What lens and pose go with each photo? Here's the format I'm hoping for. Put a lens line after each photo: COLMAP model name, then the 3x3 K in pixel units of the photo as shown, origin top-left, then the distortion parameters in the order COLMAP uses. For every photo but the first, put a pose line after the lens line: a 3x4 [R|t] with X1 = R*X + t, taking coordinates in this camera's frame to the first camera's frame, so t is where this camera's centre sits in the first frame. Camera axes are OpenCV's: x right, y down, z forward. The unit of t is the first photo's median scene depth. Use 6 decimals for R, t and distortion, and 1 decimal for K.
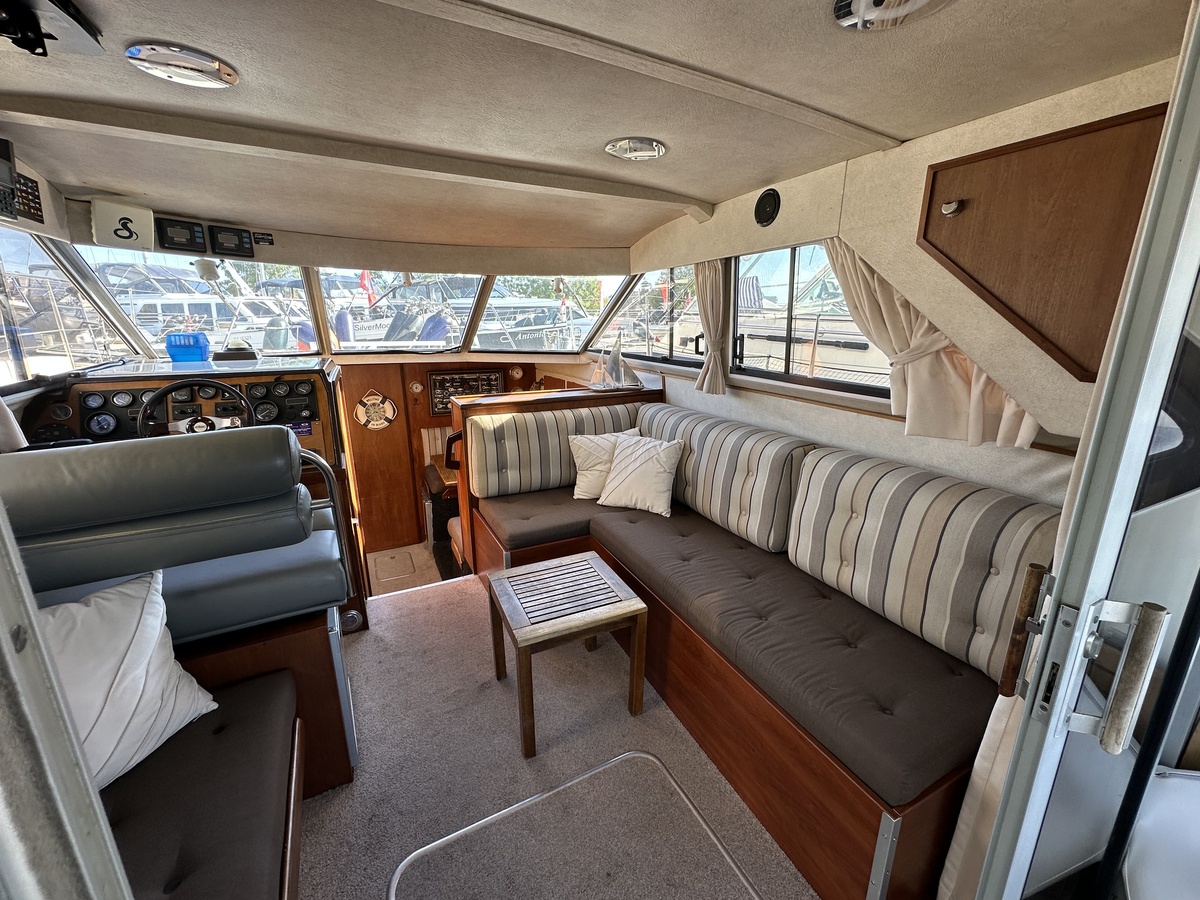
lens RADIAL K [[480.8, 0, 599.8], [0, 480.8, 449.4], [0, 0, 1]] dist [-0.002155, 0.000722]
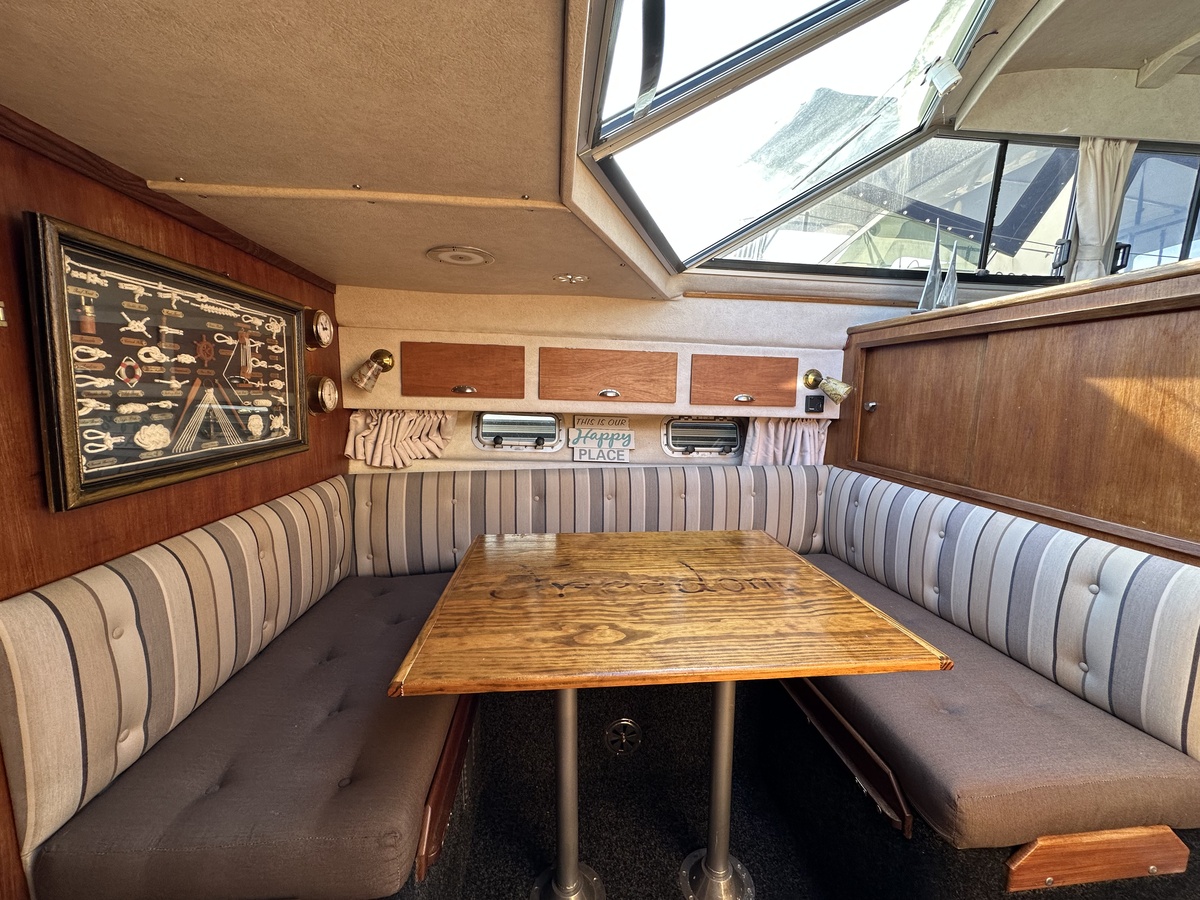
lens RADIAL K [[480.8, 0, 601.6], [0, 480.8, 447.3], [0, 0, 1]] dist [-0.002155, 0.000722]
pose [[0.356851, -0.108328, 0.927859, -0.759470], [0.222382, 0.974550, 0.028252, -0.092384], [-0.907306, 0.196257, 0.371859, 1.356901]]
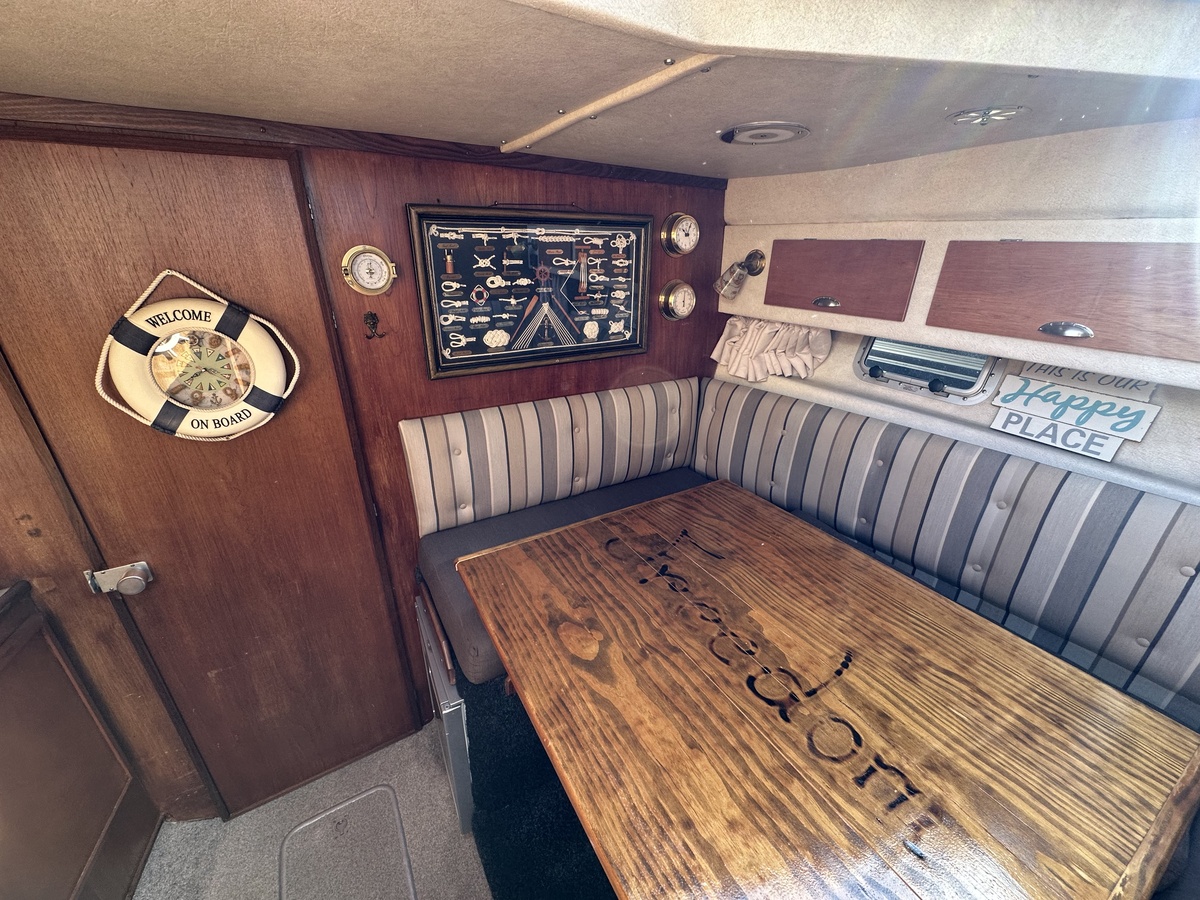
lens RADIAL K [[480.8, 0, 602.2], [0, 480.8, 448.5], [0, 0, 1]] dist [-0.002155, 0.000722]
pose [[0.997376, -0.027241, 0.067077, -0.471876], [0.017304, 0.989353, 0.144502, -0.116532], [-0.070299, -0.142962, 0.987228, 1.229503]]
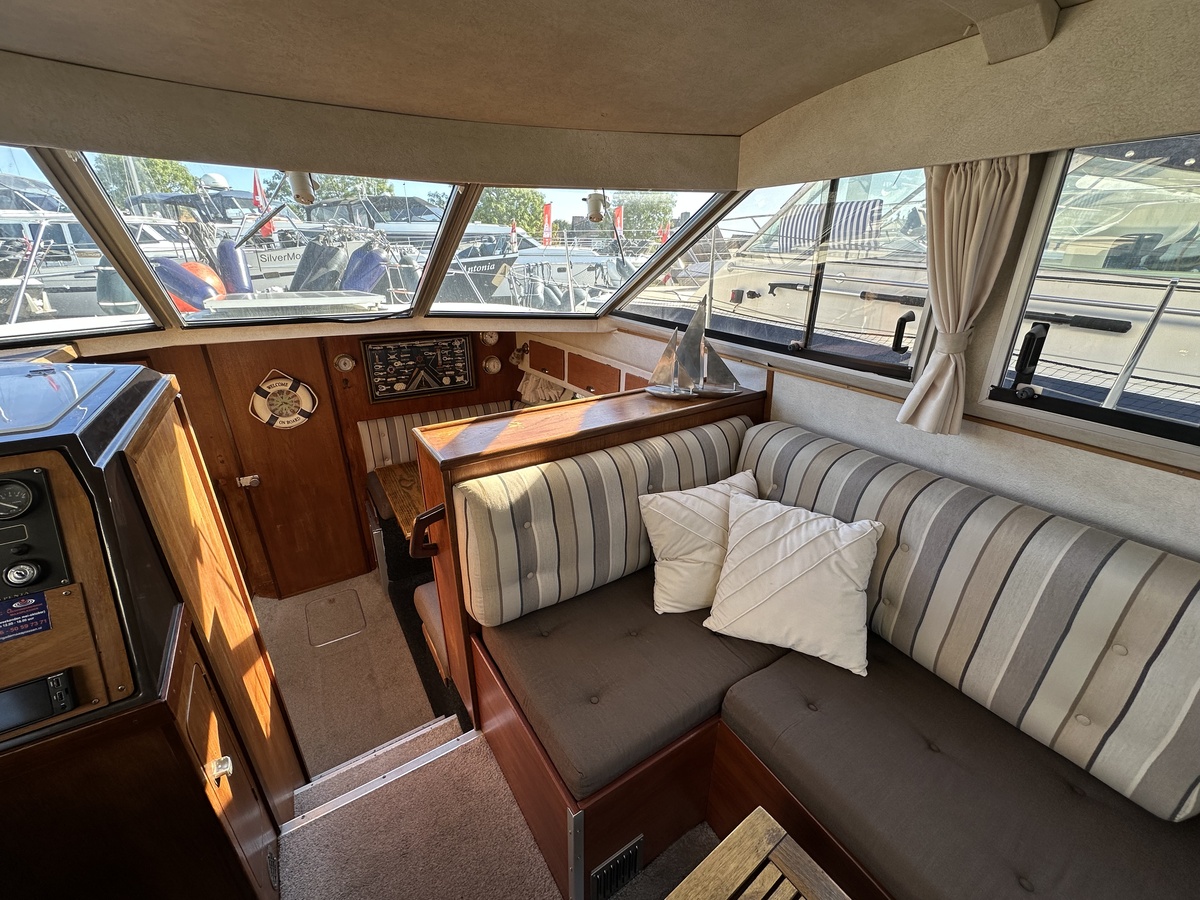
lens RADIAL K [[480.8, 0, 600.3], [0, 480.8, 449.1], [0, 0, 1]] dist [-0.002155, 0.000722]
pose [[0.993898, -0.033192, 0.105190, -0.167959], [0.018915, 0.990812, 0.133917, -0.158558], [-0.108669, -0.131111, 0.985394, 0.470996]]
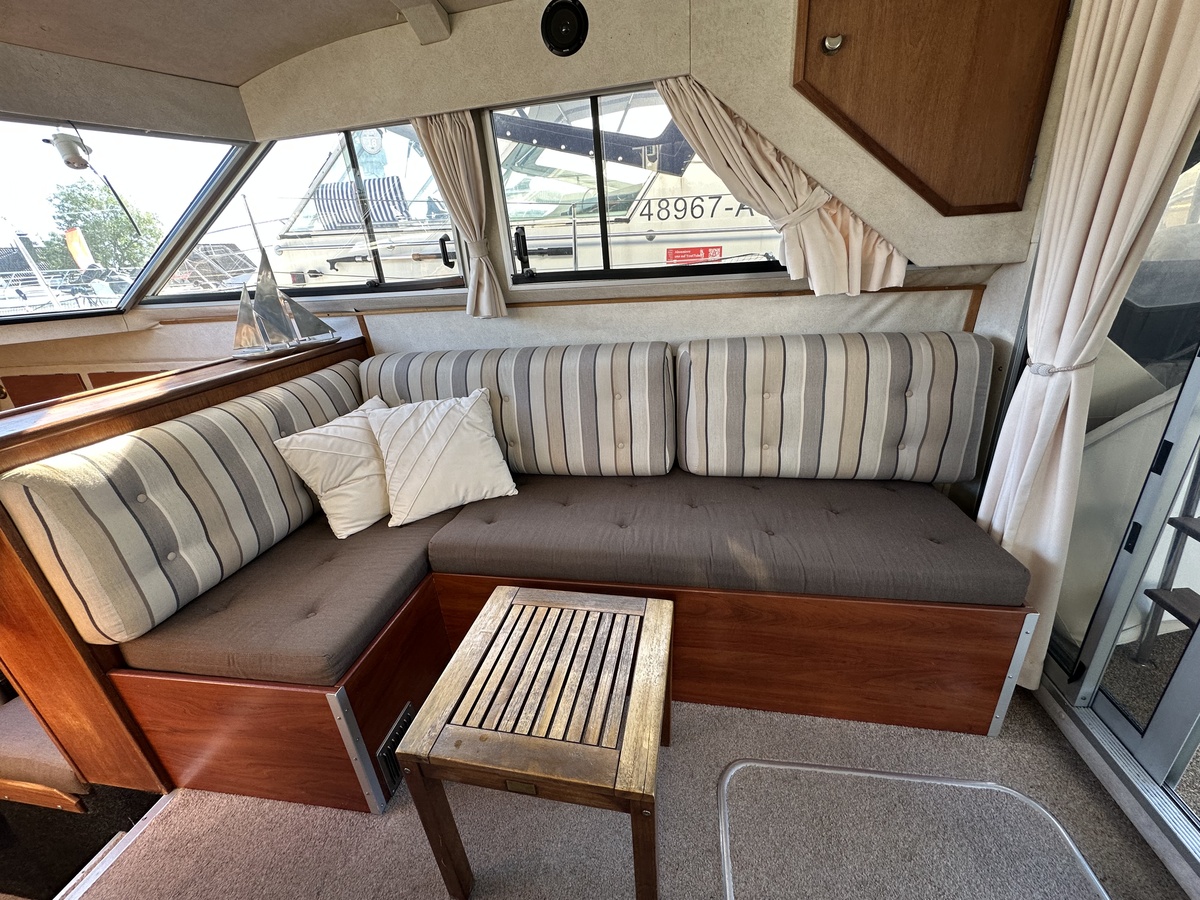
lens RADIAL K [[480.8, 0, 598.3], [0, 480.8, 450.0], [0, 0, 1]] dist [-0.002155, 0.000722]
pose [[0.595723, -0.341279, 0.727078, -0.247004], [0.272726, 0.937405, 0.216548, -0.037648], [-0.755470, 0.069291, 0.651509, 0.376563]]
